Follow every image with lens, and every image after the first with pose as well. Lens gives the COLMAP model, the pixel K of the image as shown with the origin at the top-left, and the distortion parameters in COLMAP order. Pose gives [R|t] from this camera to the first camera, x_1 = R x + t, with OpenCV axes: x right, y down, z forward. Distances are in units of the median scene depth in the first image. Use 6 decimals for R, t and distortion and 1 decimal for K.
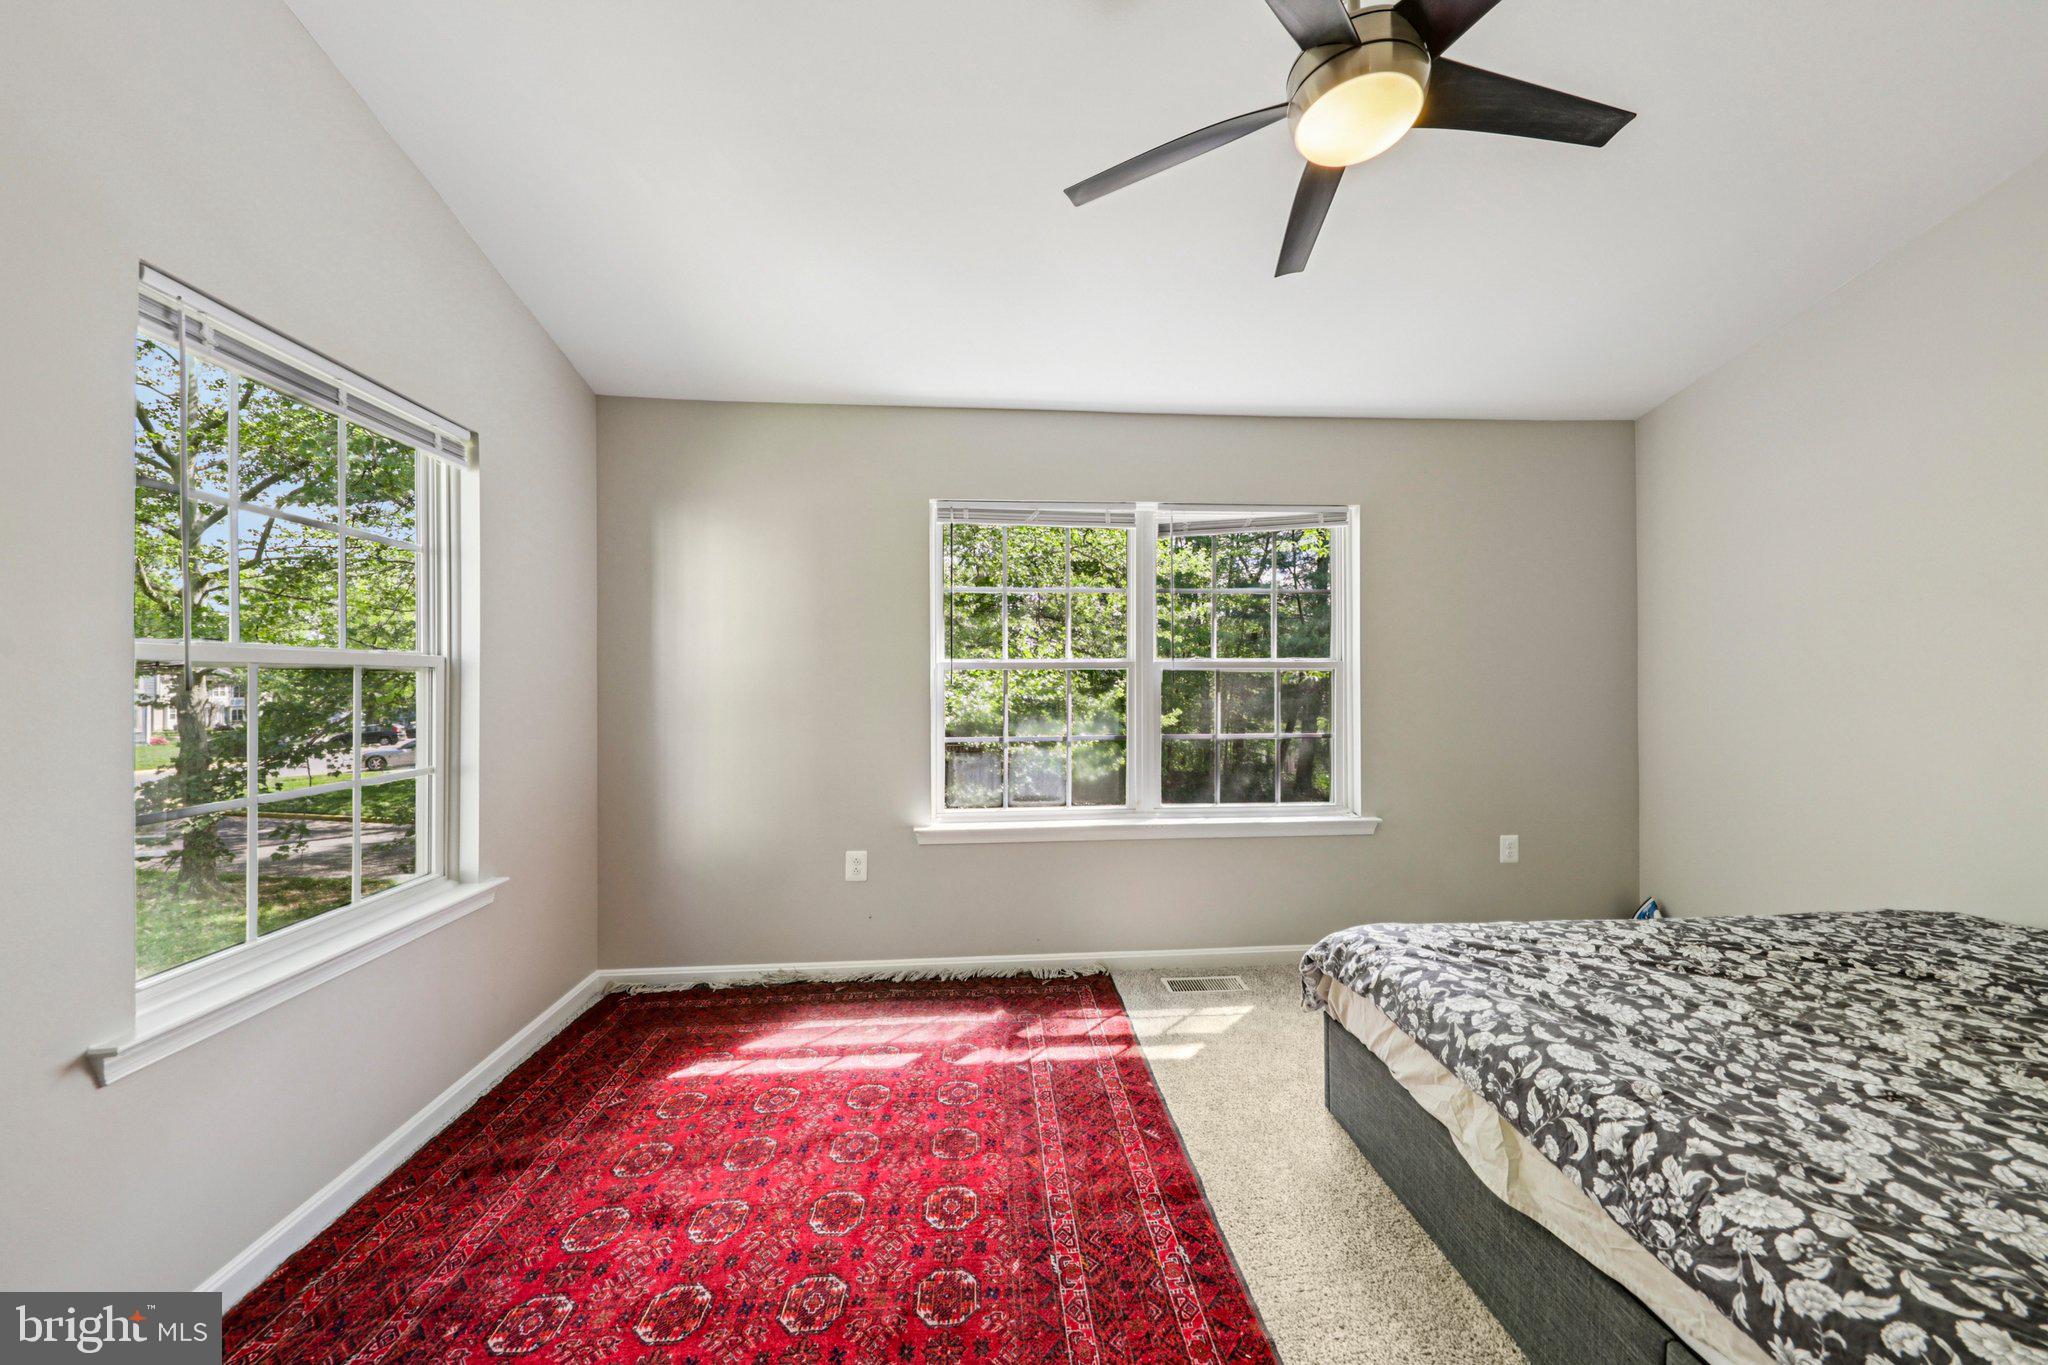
lens RADIAL K [[711.2, 0, 1024.0], [0, 711.2, 682.5], [0, 0, 1]] dist [0.008594, -0.003763]
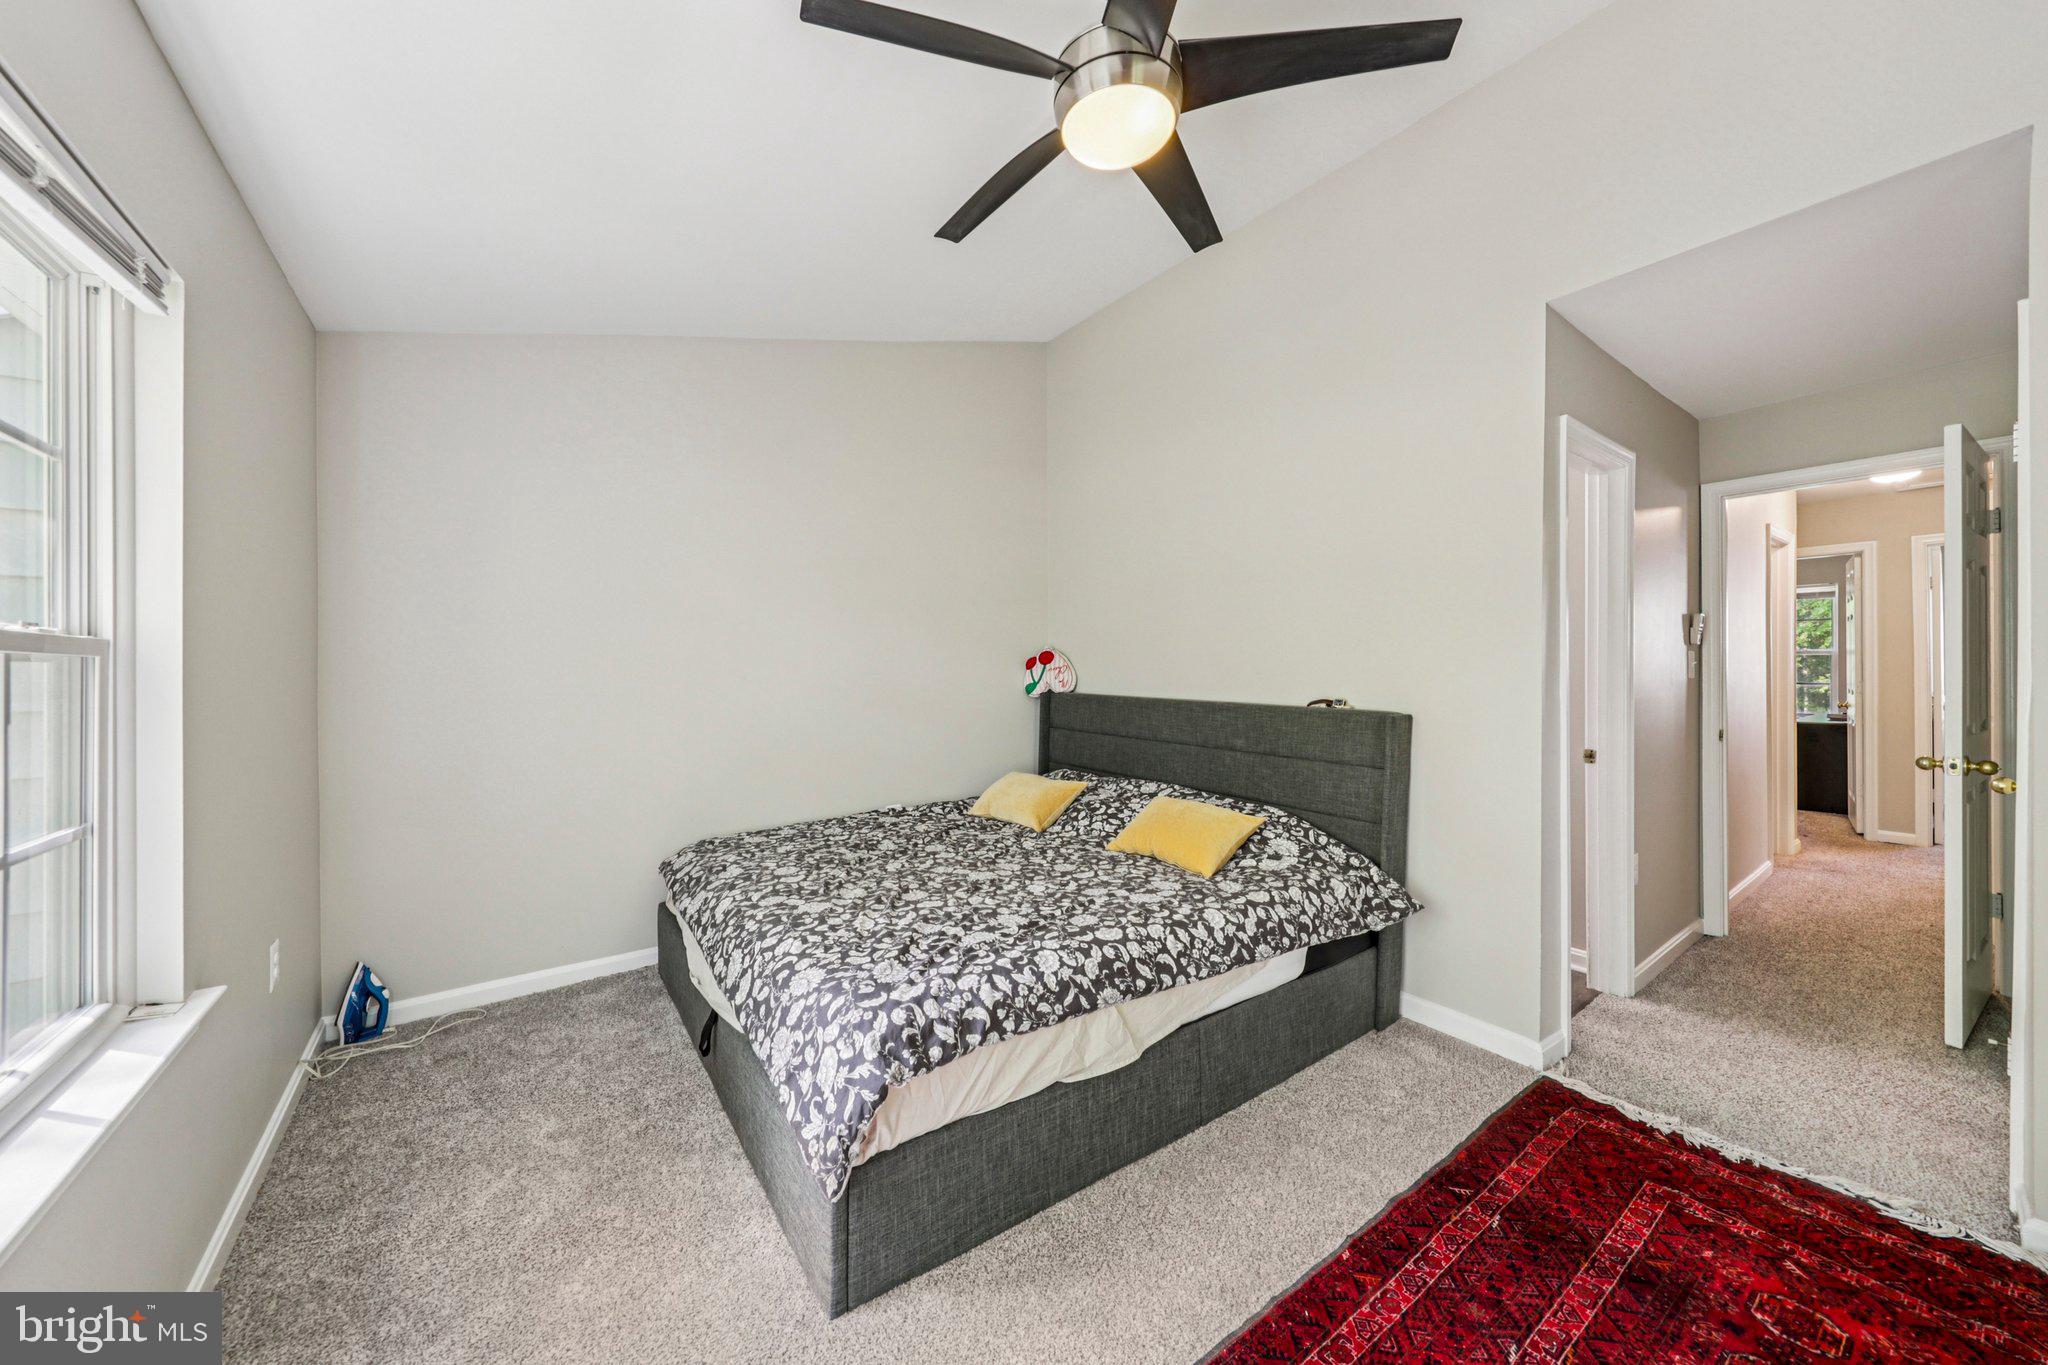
lens RADIAL K [[722.2, 0, 1023.2], [0, 722.2, 670.2], [0, 0, 1]] dist [0.021091, -0.010477]
pose [[-0.511014, 0.004933, 0.859558, -0.348076], [0.014204, 0.999895, 0.002705, -0.011983], [-0.859455, 0.013591, -0.511030, 1.636299]]
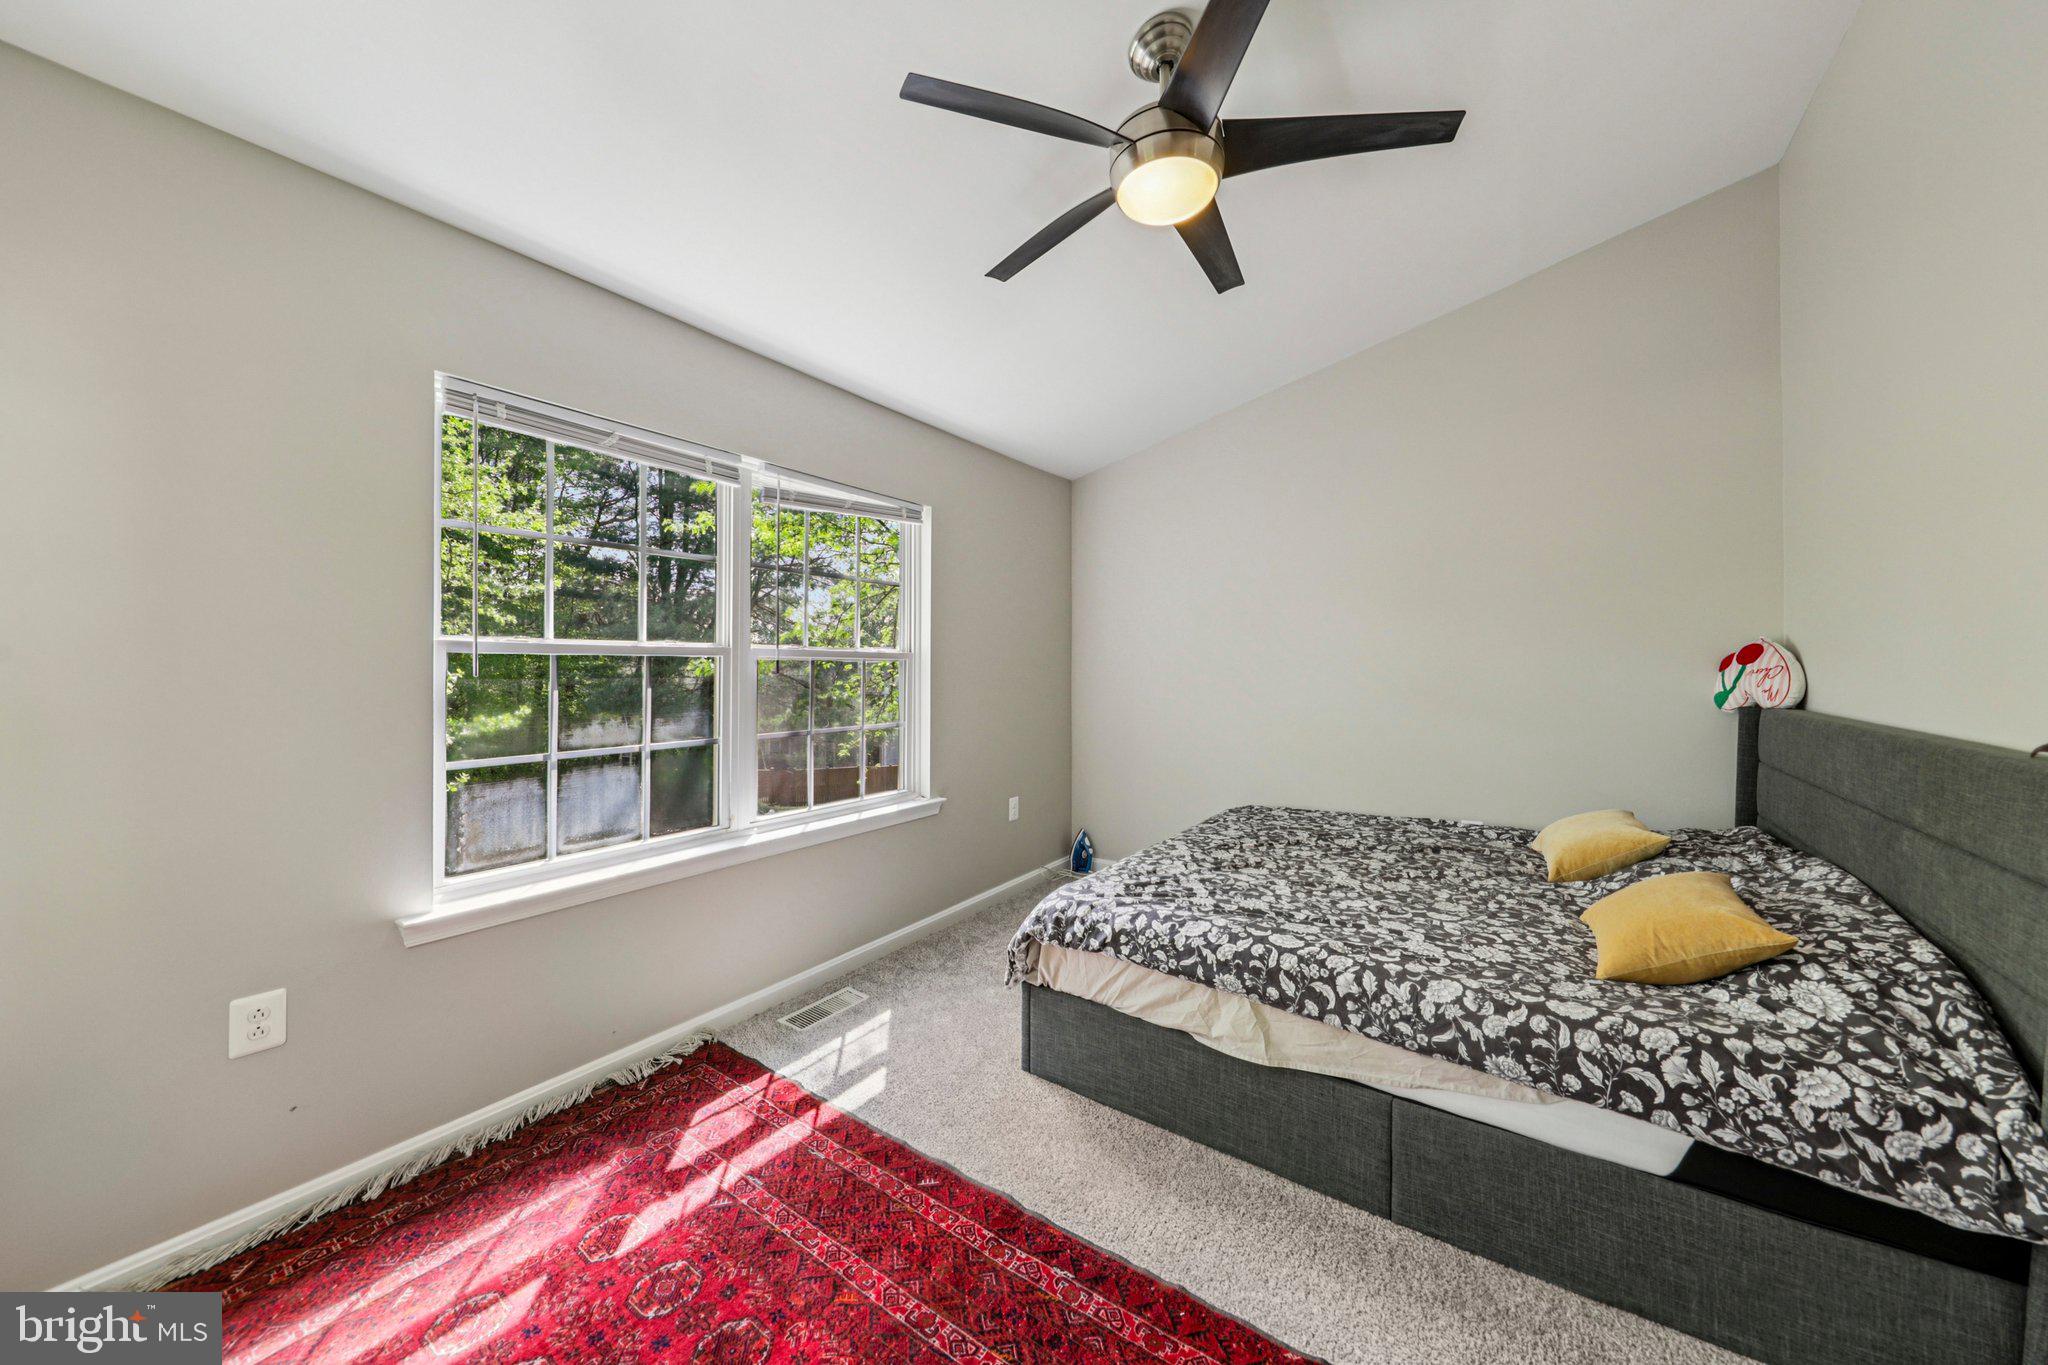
lens RADIAL K [[722.2, 0, 1023.2], [0, 722.2, 670.2], [0, 0, 1]] dist [0.021091, -0.010477]
pose [[0.631987, 0.002406, 0.774975, -0.578172], [-0.001049, 0.999997, -0.002249, -0.004308], [-0.774978, 0.000608, 0.631988, 0.431662]]
